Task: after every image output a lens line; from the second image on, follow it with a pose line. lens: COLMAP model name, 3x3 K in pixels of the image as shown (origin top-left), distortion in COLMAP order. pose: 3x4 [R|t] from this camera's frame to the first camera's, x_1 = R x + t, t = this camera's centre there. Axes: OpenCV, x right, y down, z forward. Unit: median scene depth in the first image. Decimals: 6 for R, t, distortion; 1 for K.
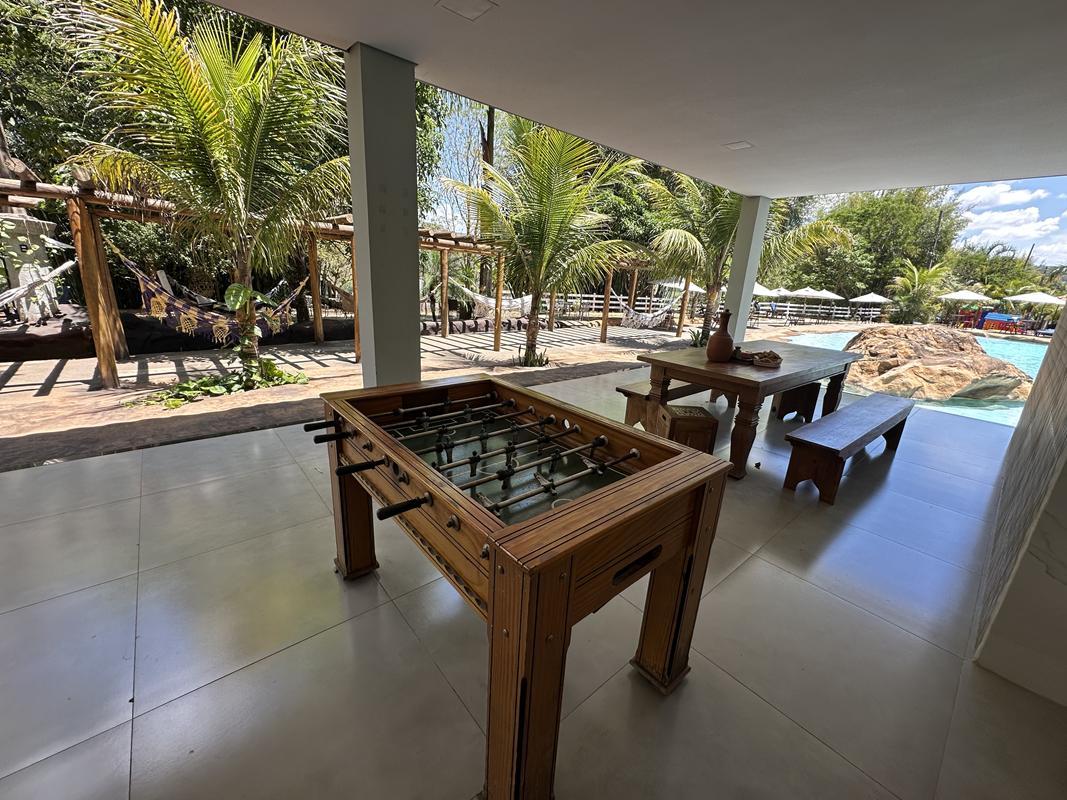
lens RADIAL K [[426.2, 0, 533.5], [0, 426.2, 400.0], [0, 0, 1]] dist [-0.002120, -0.000232]
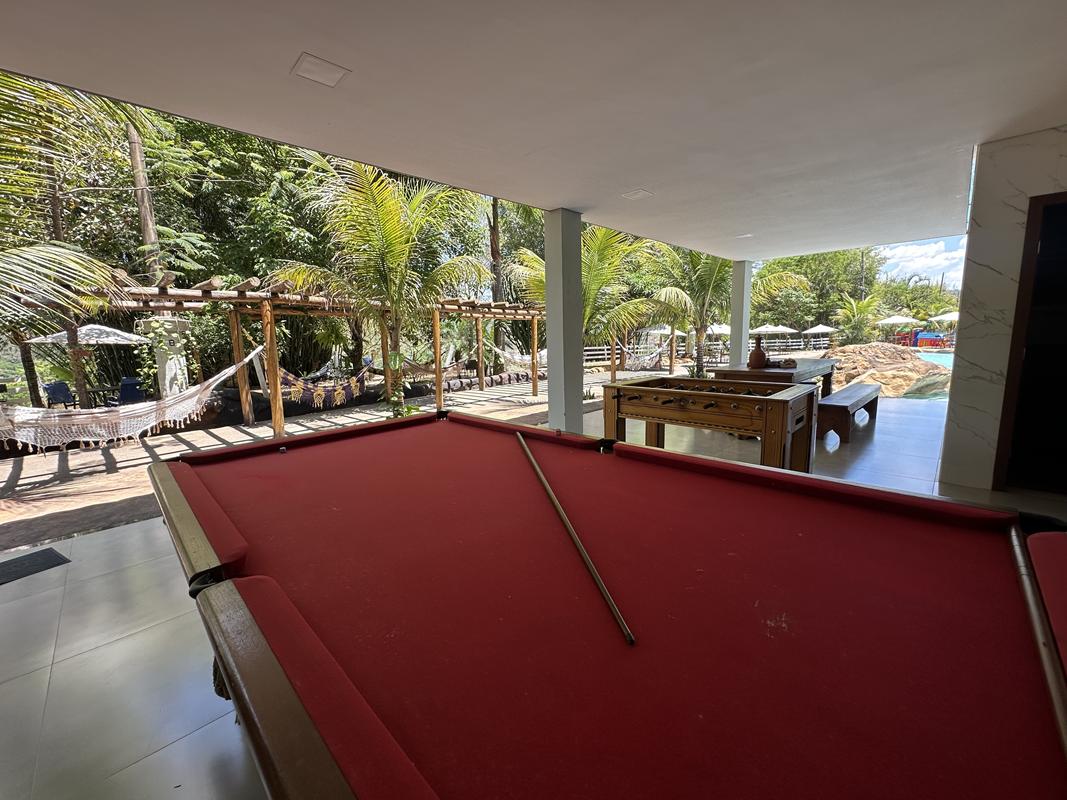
lens RADIAL K [[426.2, 0, 533.5], [0, 426.2, 400.0], [0, 0, 1]] dist [-0.002120, -0.000232]
pose [[0.993289, -0.094833, 0.066215, -0.120353], [0.102889, 0.985987, -0.131311, 0.035388], [-0.052834, 0.137242, 0.989127, -0.117100]]
